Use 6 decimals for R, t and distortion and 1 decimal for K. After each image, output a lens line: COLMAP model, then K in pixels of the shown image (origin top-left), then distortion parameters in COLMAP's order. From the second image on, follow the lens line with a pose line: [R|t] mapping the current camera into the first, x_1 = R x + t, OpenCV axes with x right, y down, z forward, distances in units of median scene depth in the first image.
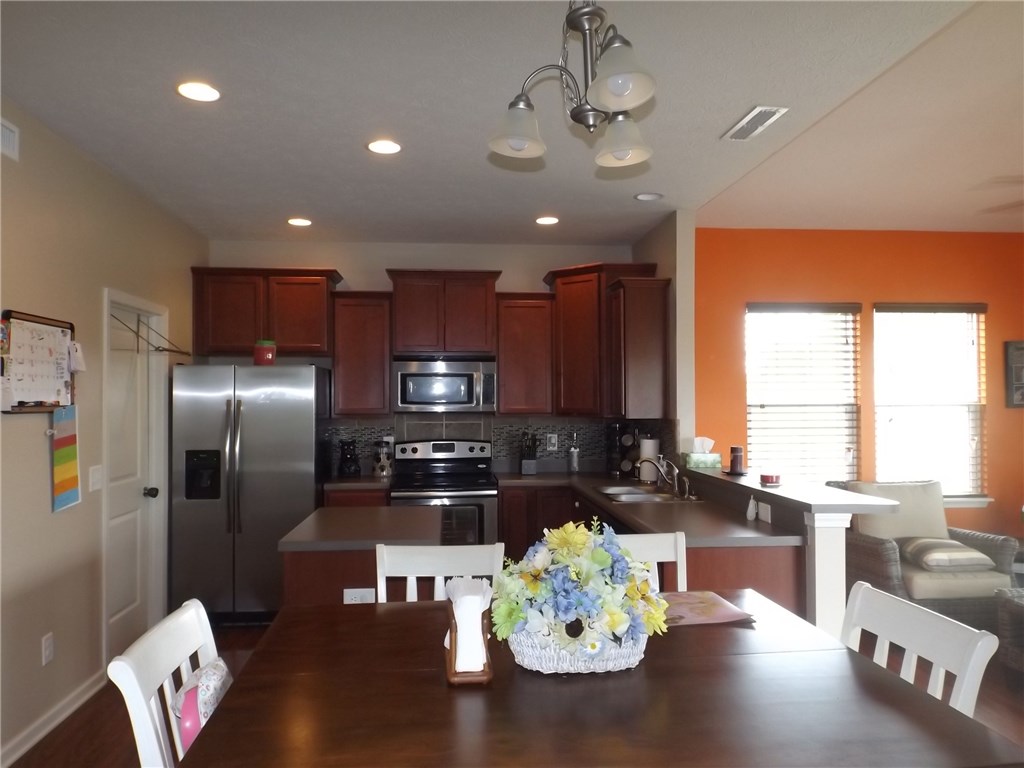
lens RADIAL K [[761.0, 0, 511.6], [0, 761.0, 400.4], [0, 0, 1]] dist [-0.021971, -0.004392]
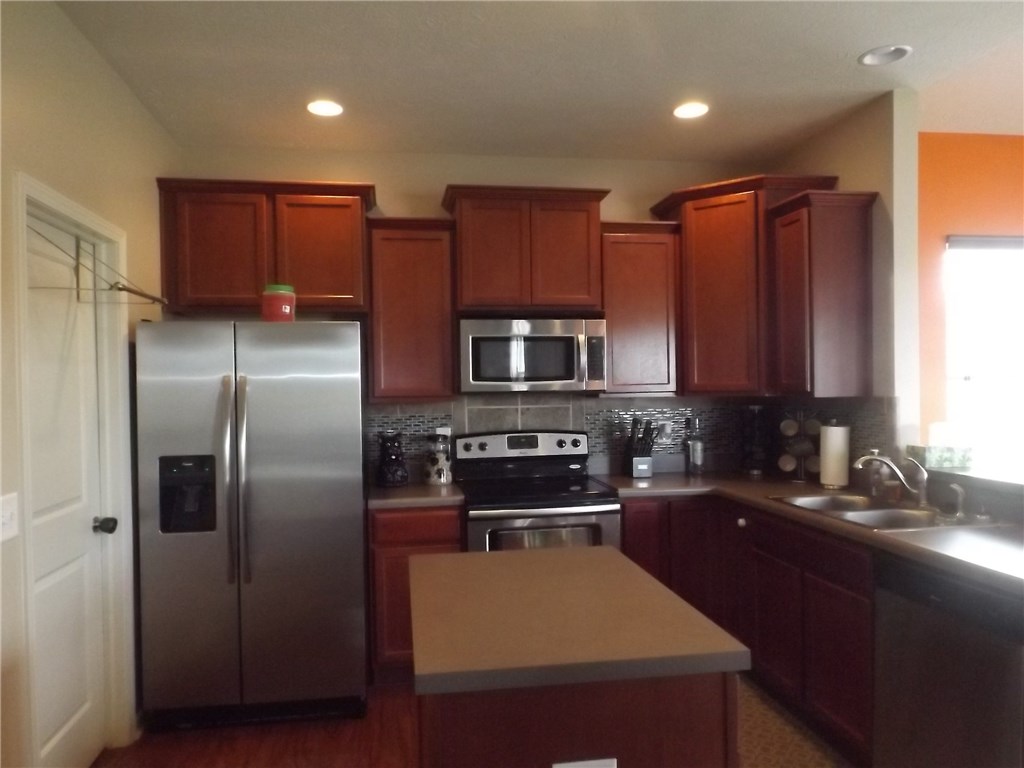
lens RADIAL K [[761.0, 0, 511.6], [0, 761.0, 400.4], [0, 0, 1]] dist [-0.021971, -0.004392]
pose [[0.998011, -0.014373, 0.061379, -0.152645], [0.013033, 0.999669, 0.022167, 0.007474], [-0.061677, -0.021323, 0.997868, 0.306882]]
